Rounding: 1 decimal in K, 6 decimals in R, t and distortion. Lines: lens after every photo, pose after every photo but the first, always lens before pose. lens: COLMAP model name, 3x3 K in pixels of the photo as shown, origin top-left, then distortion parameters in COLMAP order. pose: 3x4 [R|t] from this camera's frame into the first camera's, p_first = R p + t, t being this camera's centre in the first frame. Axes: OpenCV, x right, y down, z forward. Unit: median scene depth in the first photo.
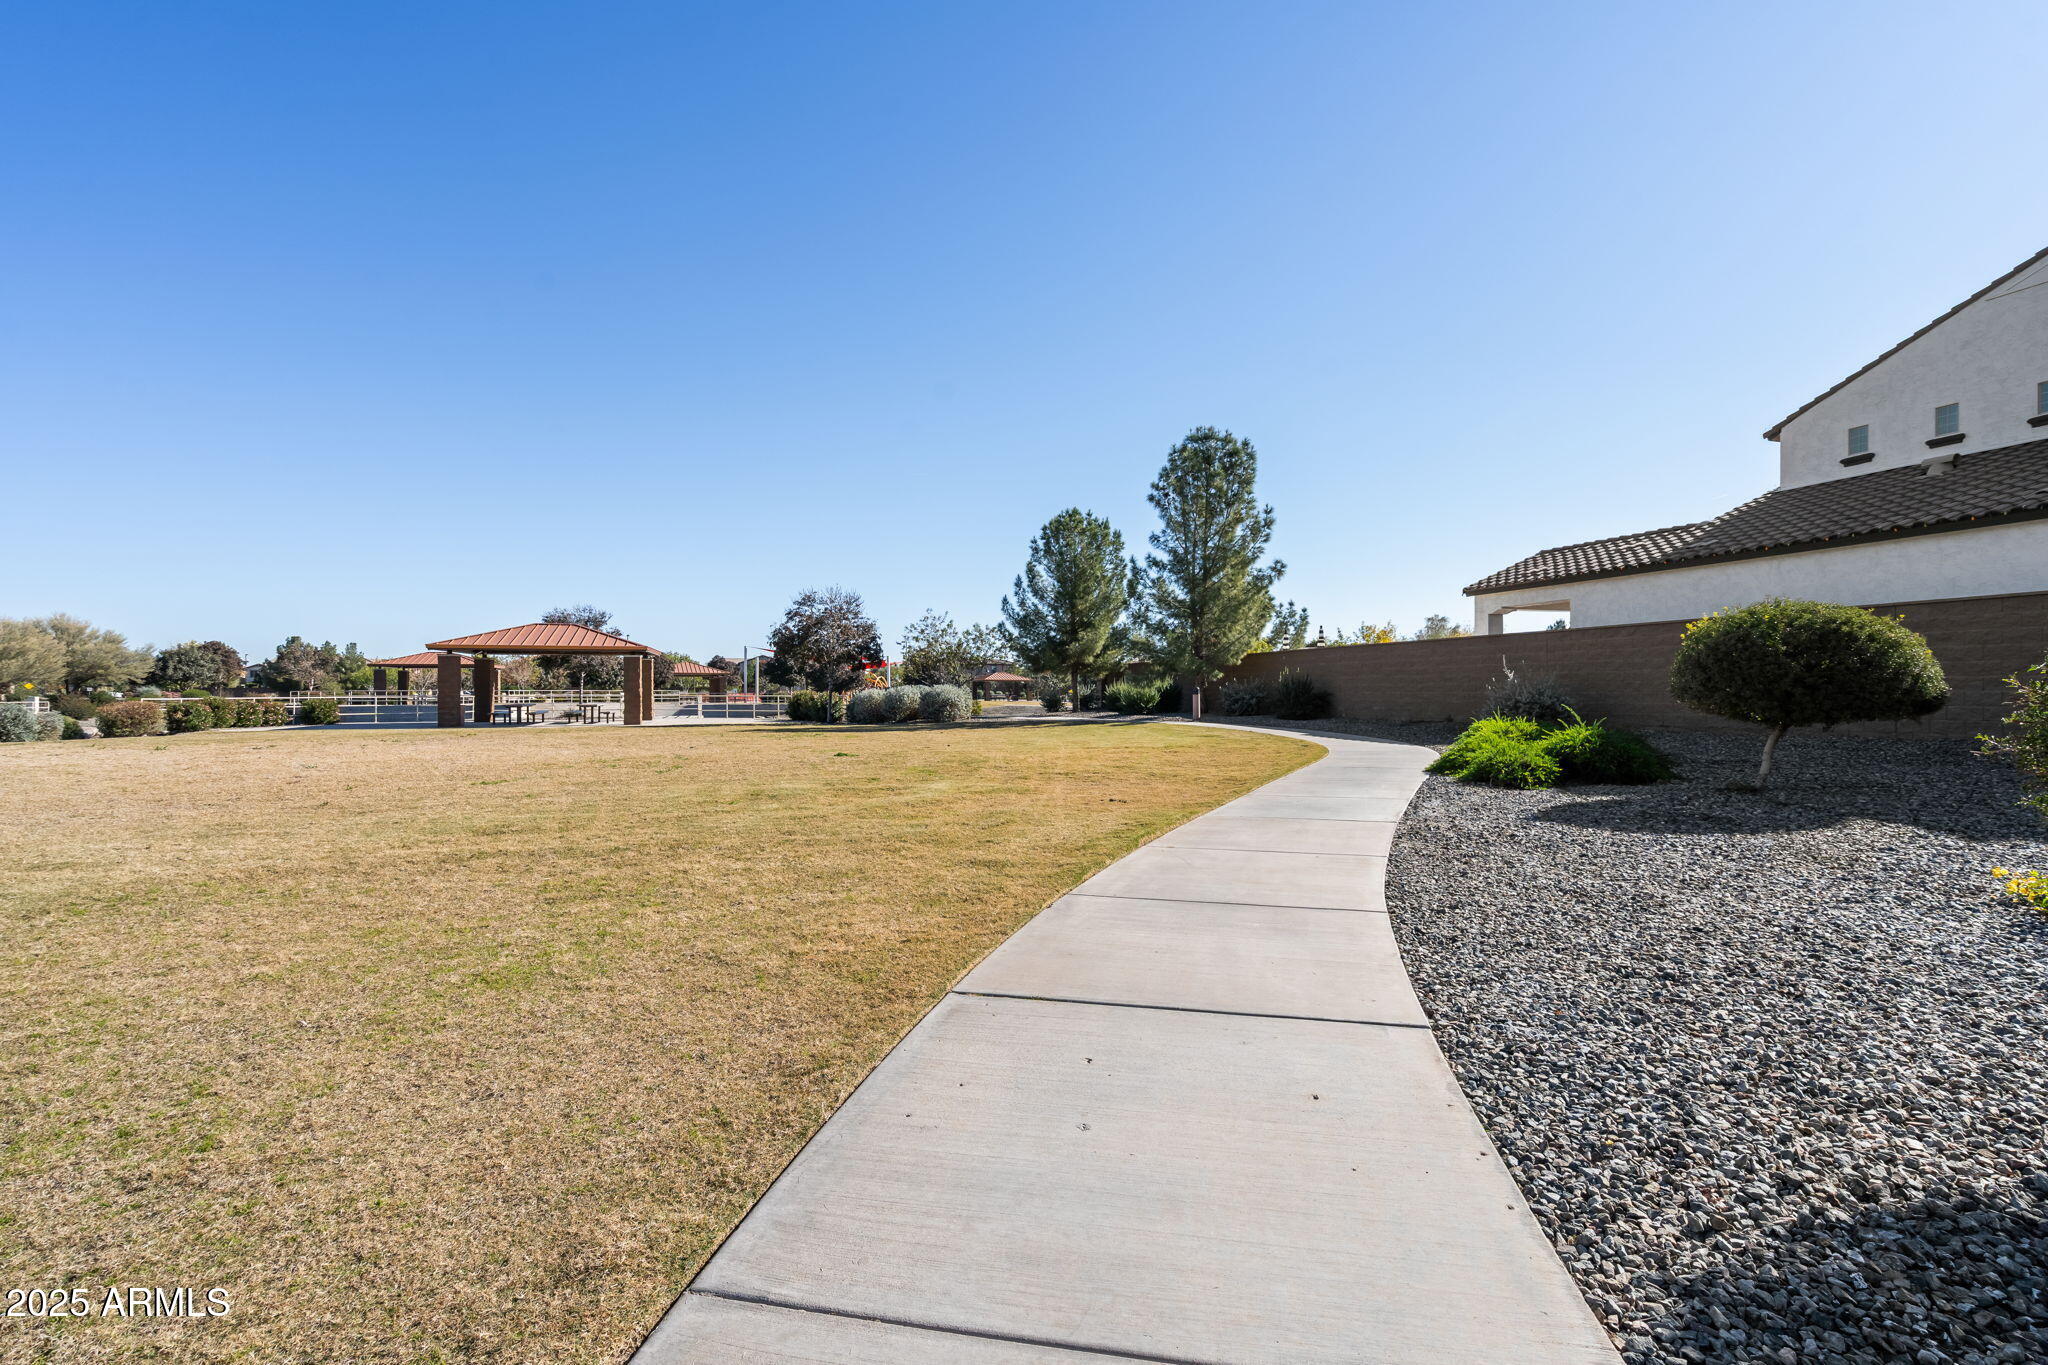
lens RADIAL K [[953.8, 0, 1022.4], [0, 953.8, 672.3], [0, 0, 1]] dist [-0.002179, 0.000024]
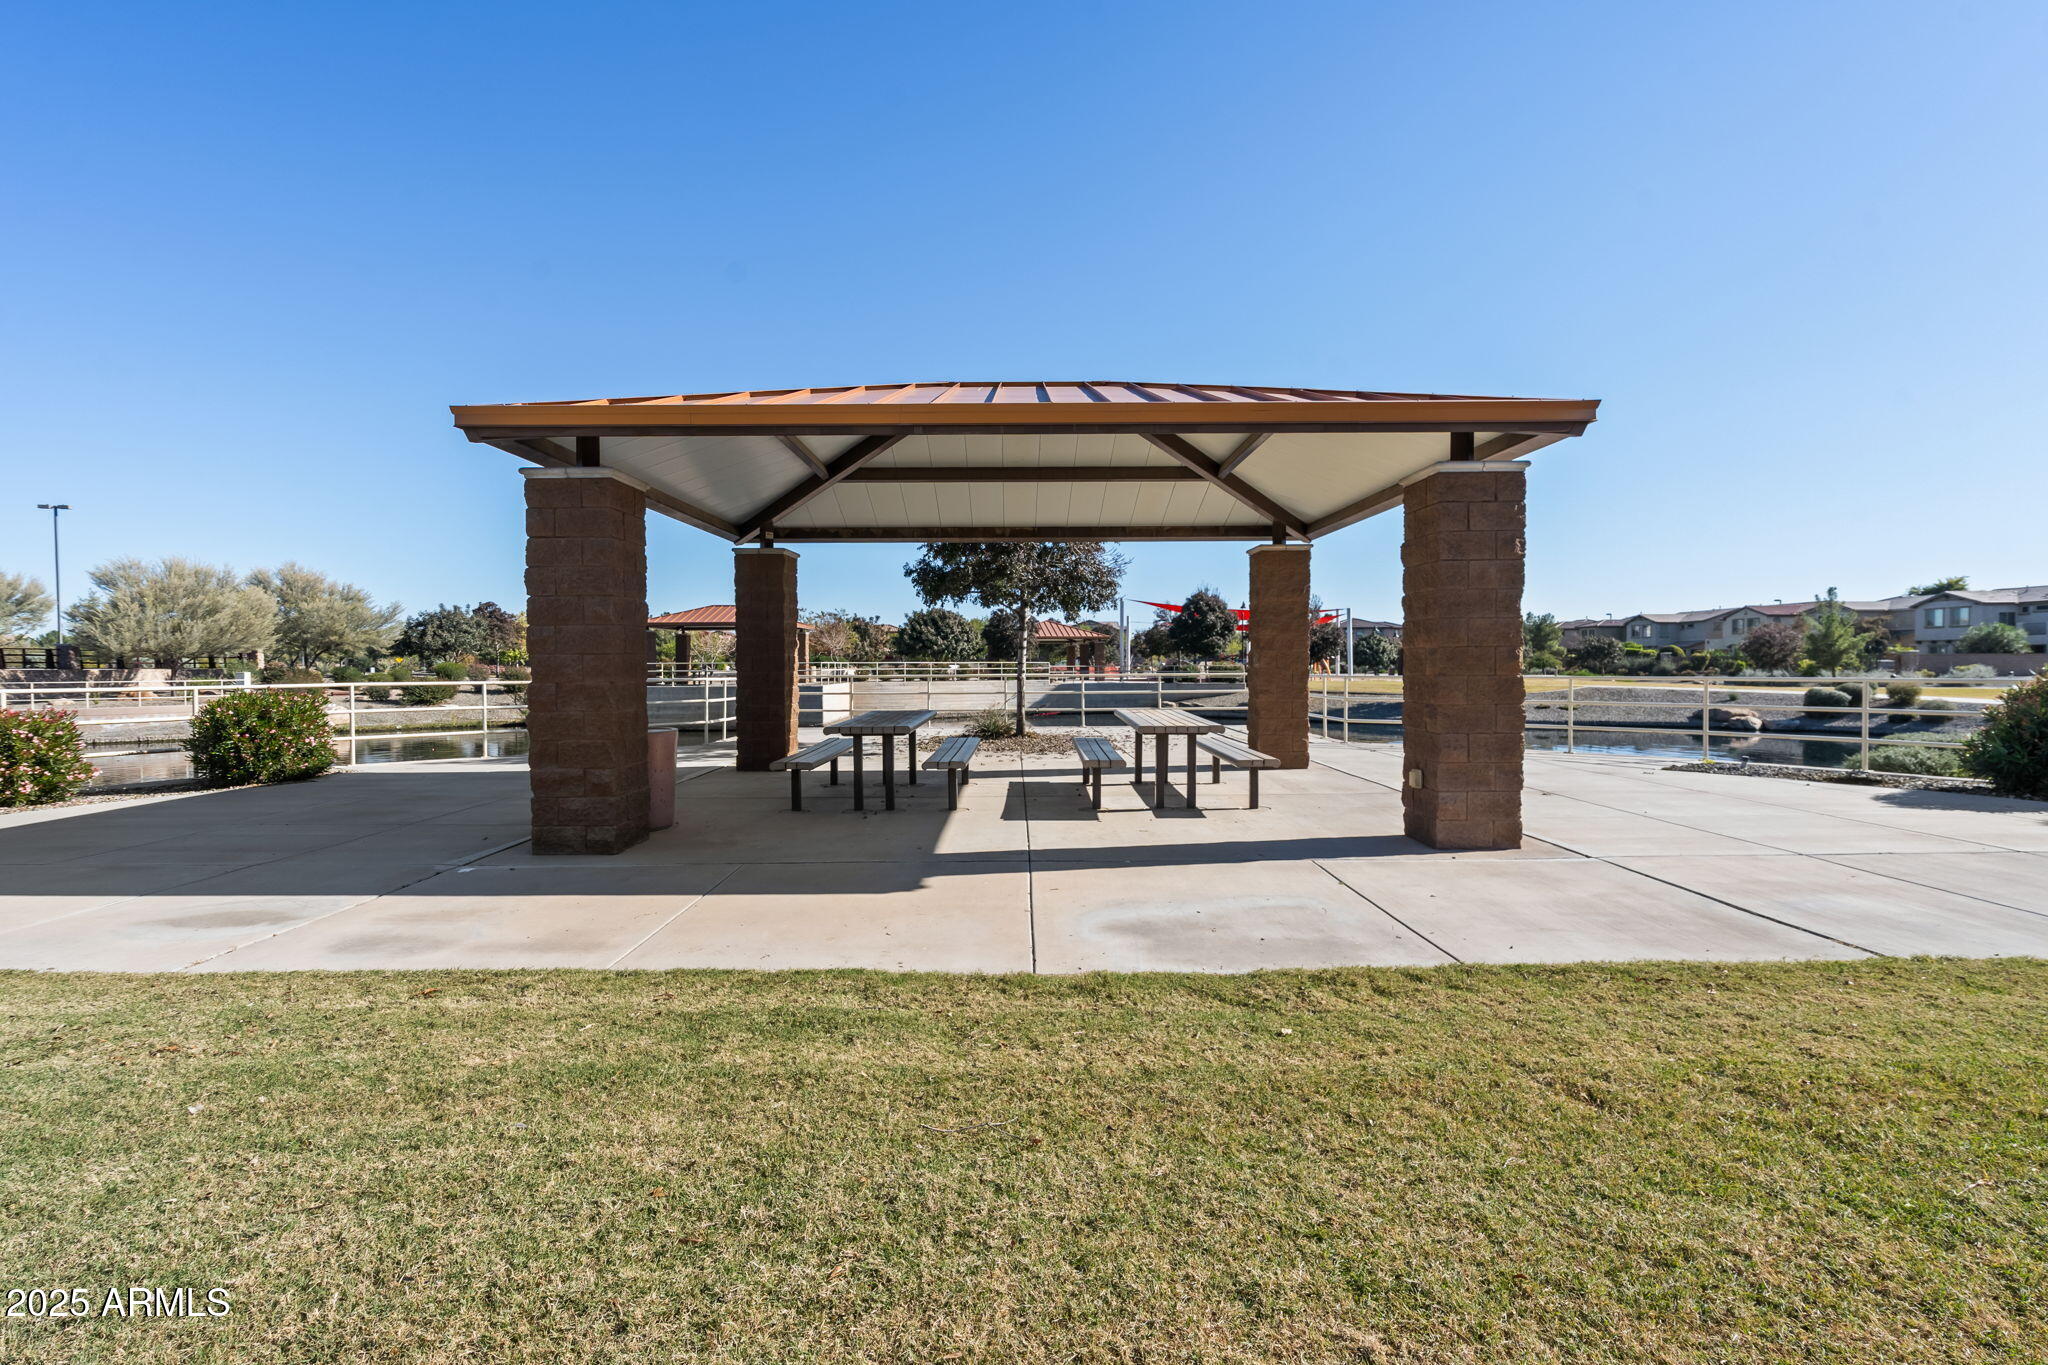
lens RADIAL K [[953.8, 0, 1022.4], [0, 953.8, 672.3], [0, 0, 1]] dist [-0.002179, 0.000024]
pose [[0.962840, 0.004505, -0.270036, -0.221458], [0.003720, 0.999545, 0.029938, 0.005387], [0.270048, -0.029830, 0.962385, 0.395112]]
